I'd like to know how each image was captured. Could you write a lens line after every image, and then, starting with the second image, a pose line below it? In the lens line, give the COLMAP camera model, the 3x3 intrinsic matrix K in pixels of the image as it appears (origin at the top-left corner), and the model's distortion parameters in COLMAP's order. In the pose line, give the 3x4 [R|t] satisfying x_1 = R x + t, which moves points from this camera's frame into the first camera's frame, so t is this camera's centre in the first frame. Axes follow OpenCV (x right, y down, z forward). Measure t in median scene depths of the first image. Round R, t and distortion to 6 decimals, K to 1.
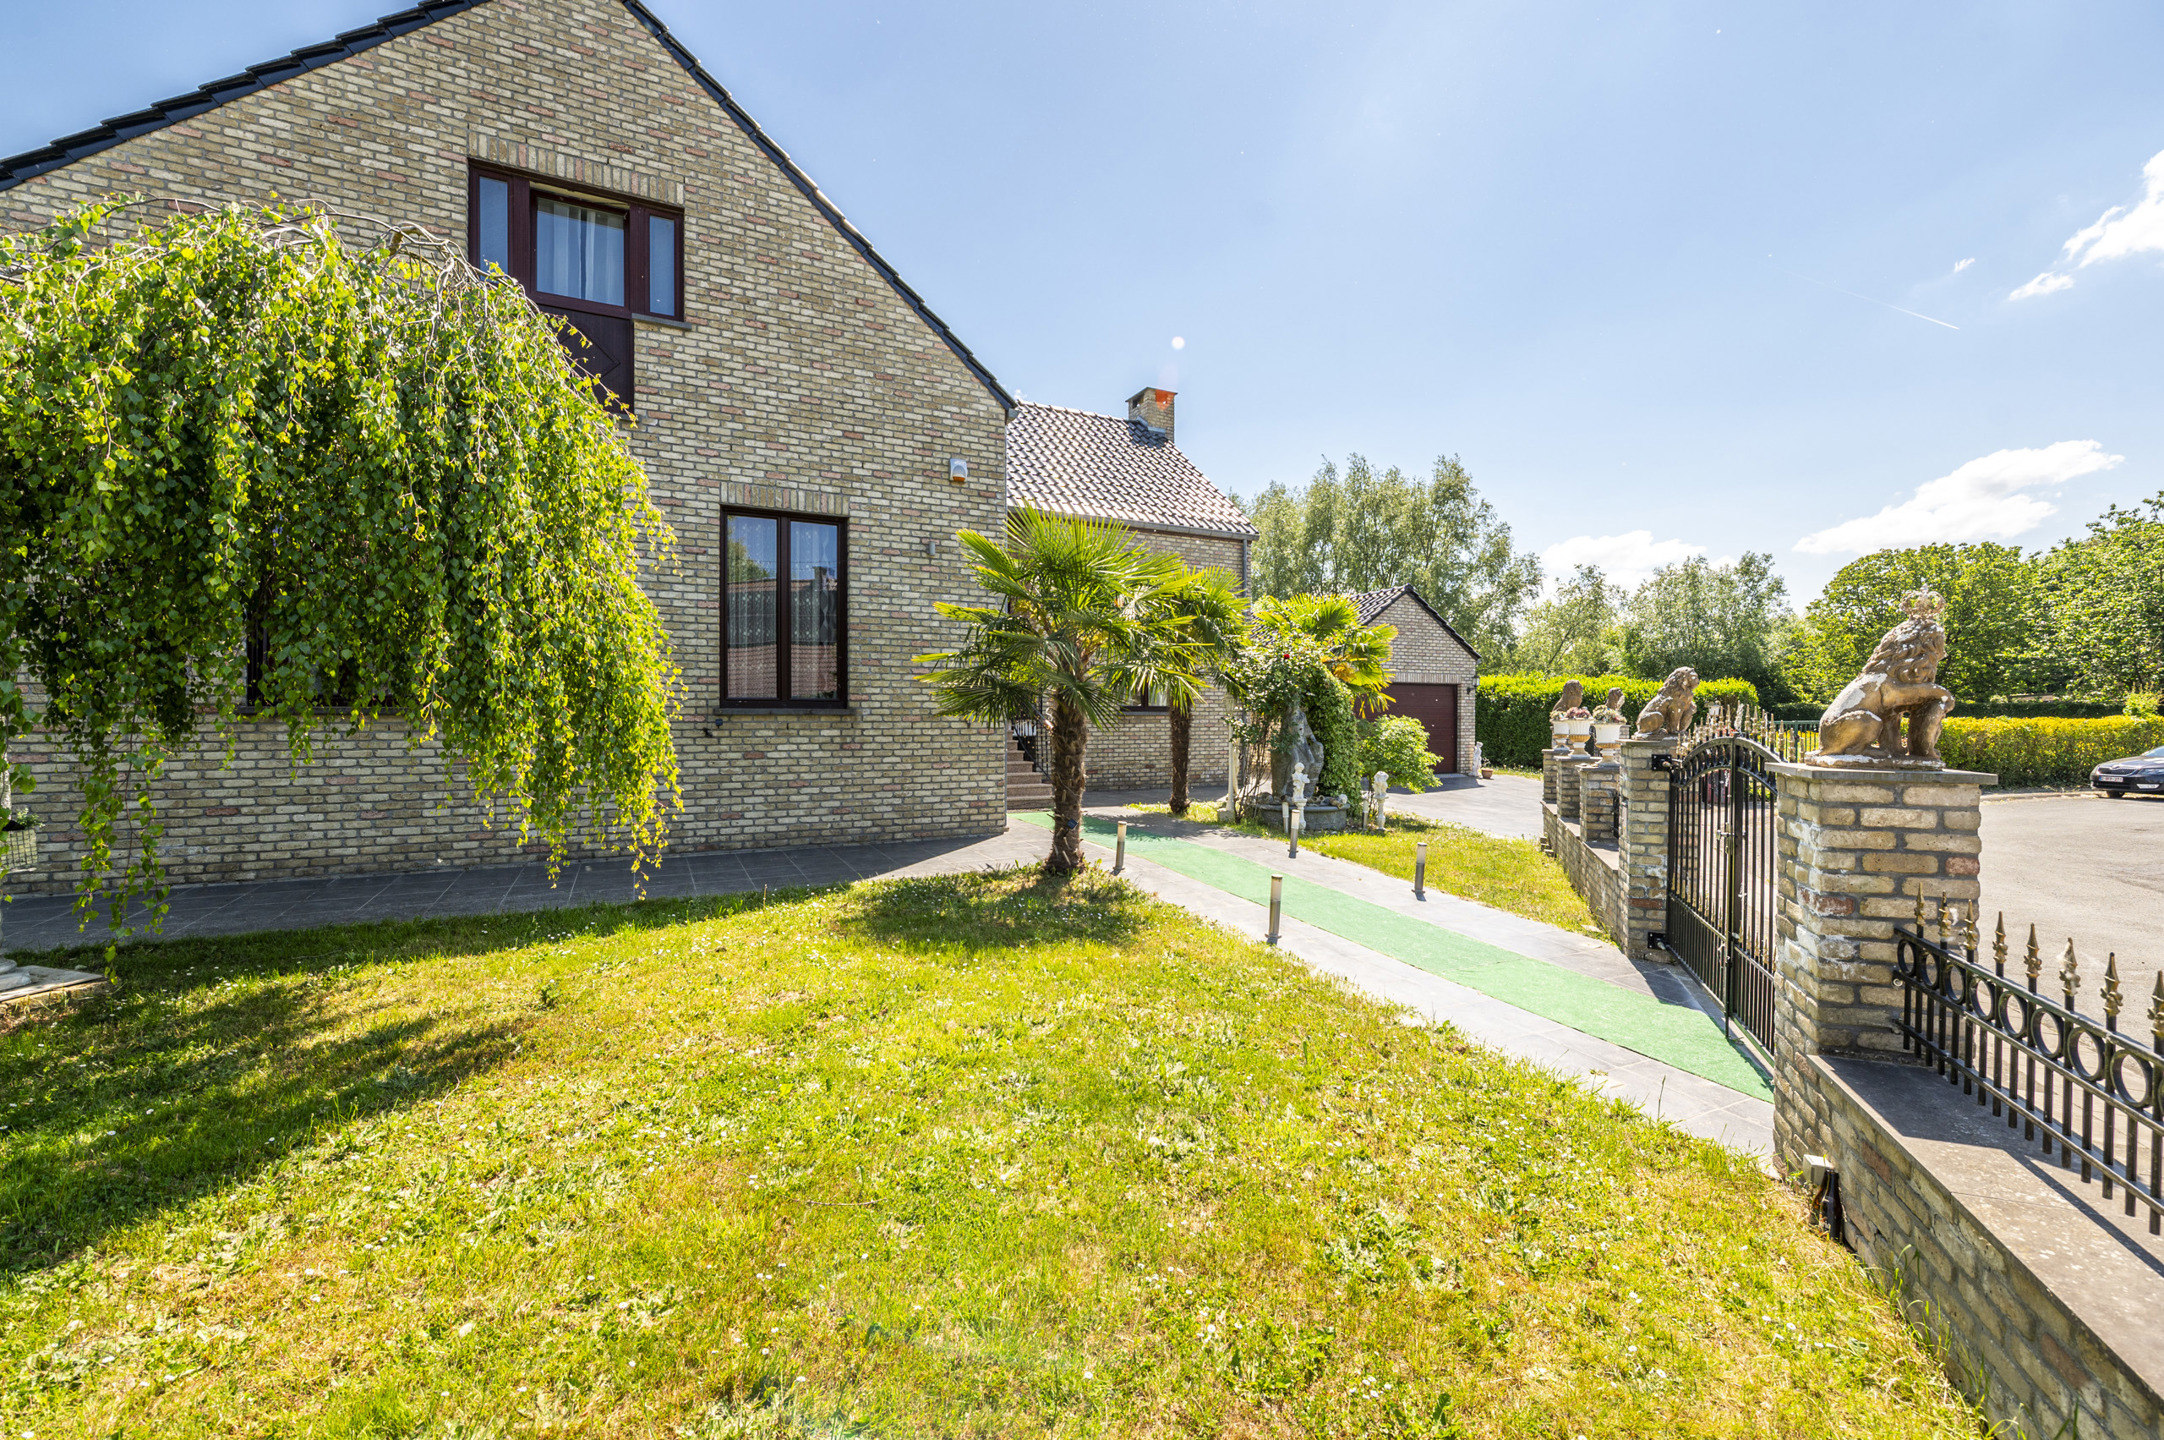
lens RADIAL K [[871.8, 0, 1059.1], [0, 871.8, 727.9], [0, 0, 1]] dist [-0.002824, 0.000171]
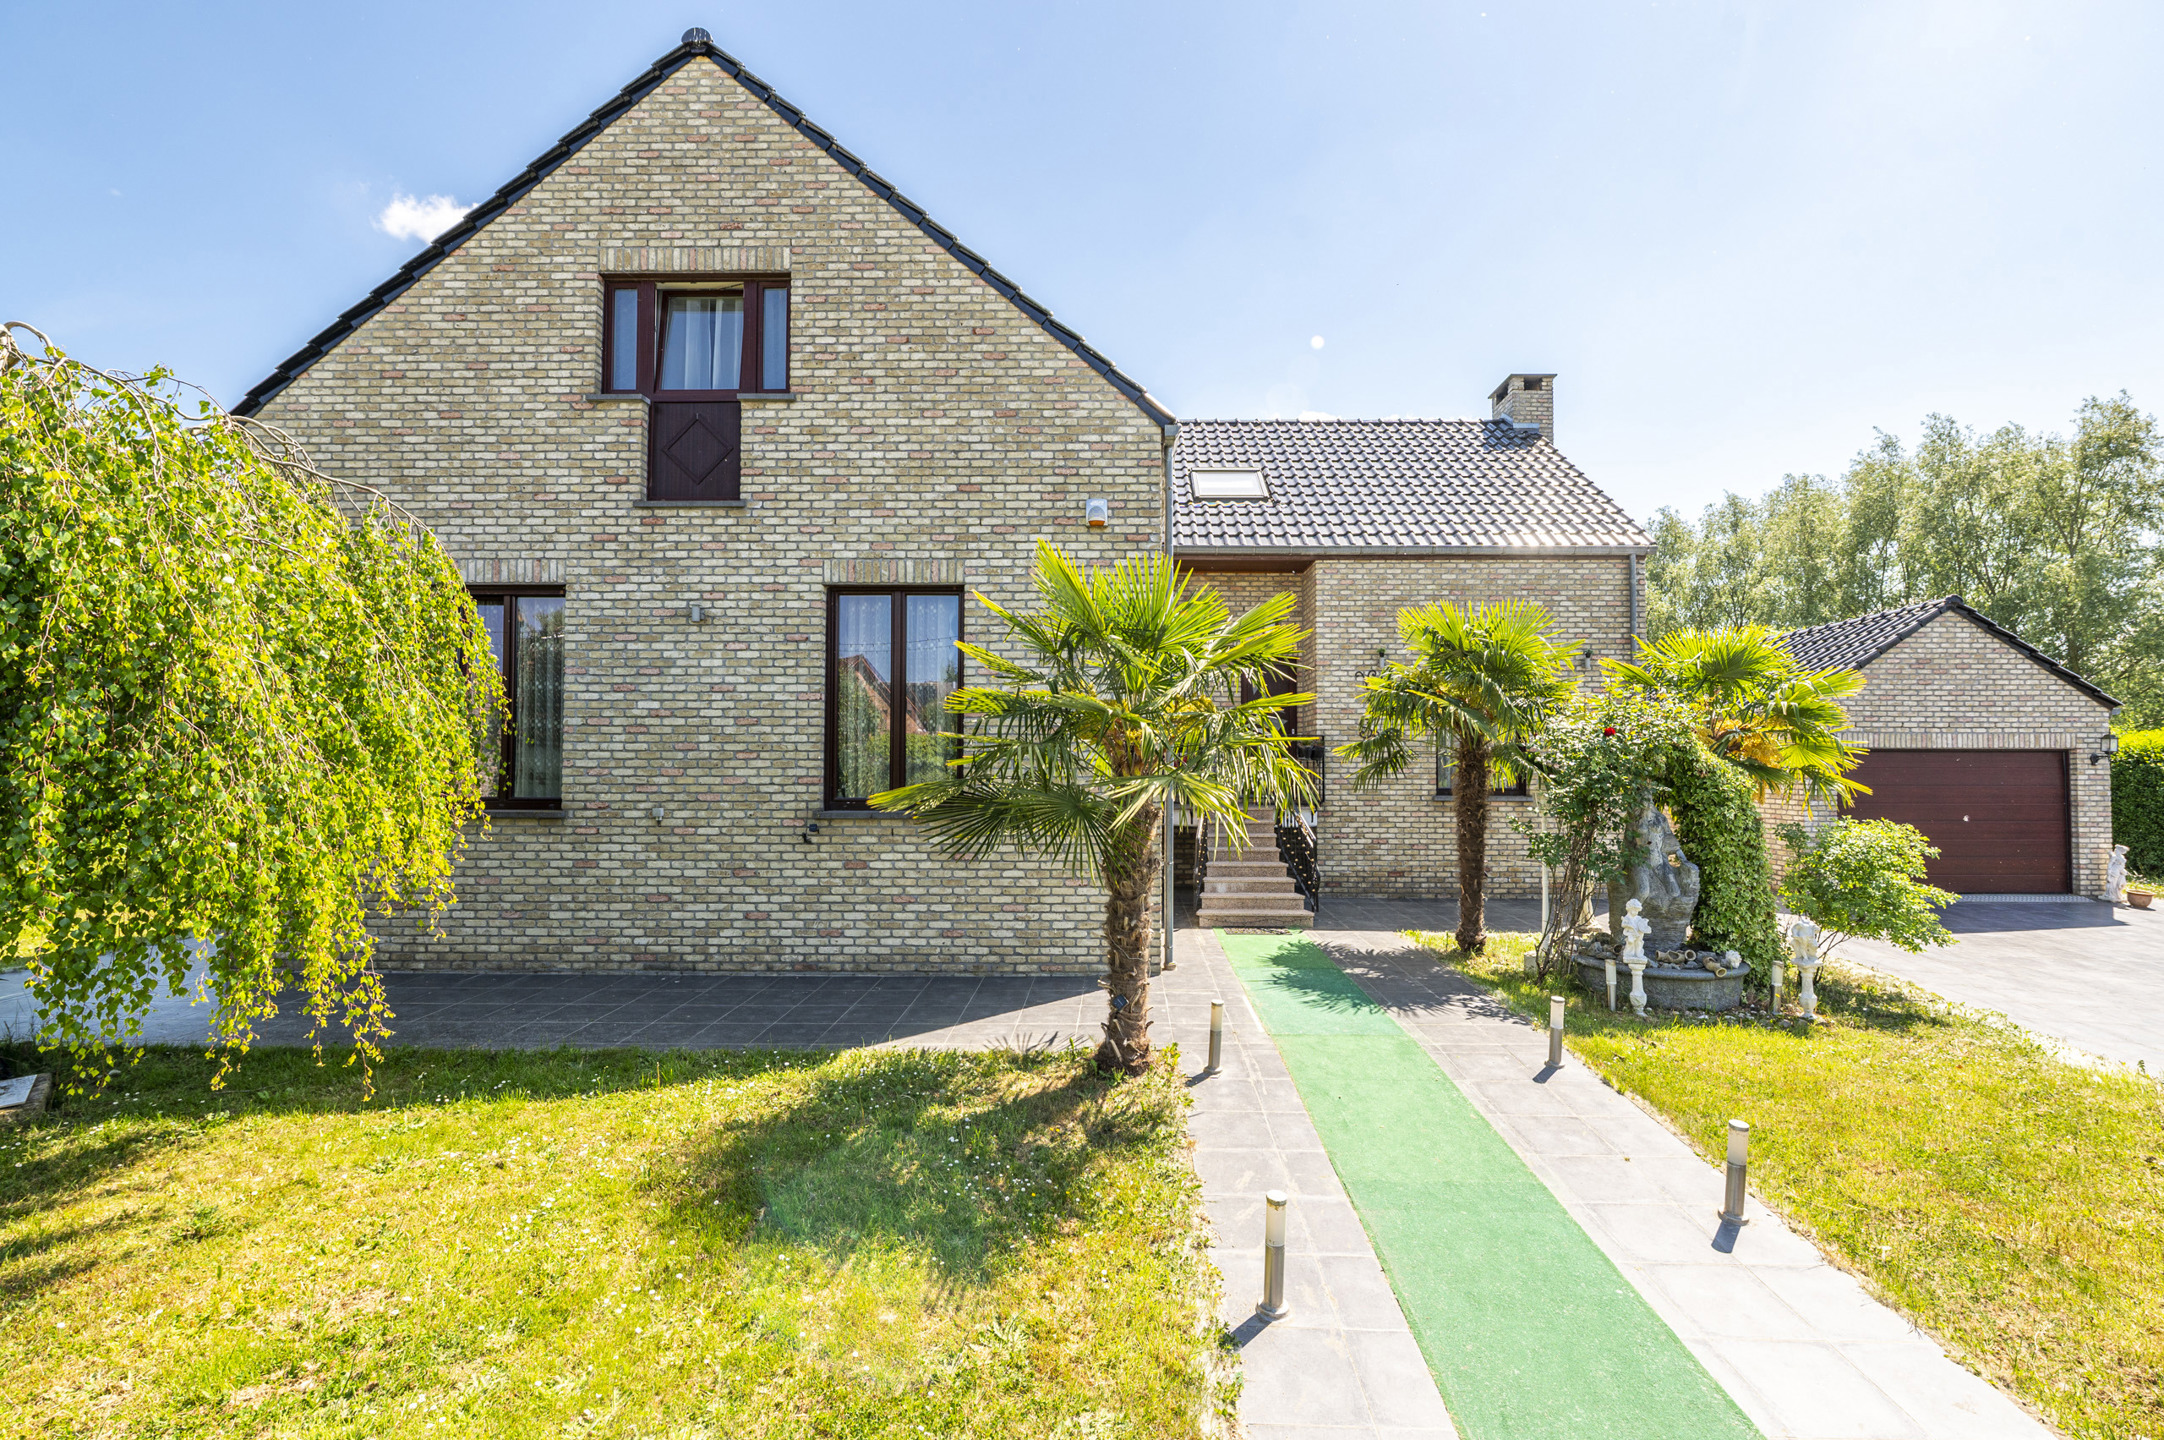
lens RADIAL K [[871.8, 0, 1099.8], [0, 871.8, 749.7], [0, 0, 1]] dist [-0.002824, 0.000171]
pose [[0.894522, -0.010270, -0.446907, 0.260910], [-0.005237, 0.999427, -0.033450, -0.055667], [0.446994, 0.032262, 0.893955, 0.317024]]
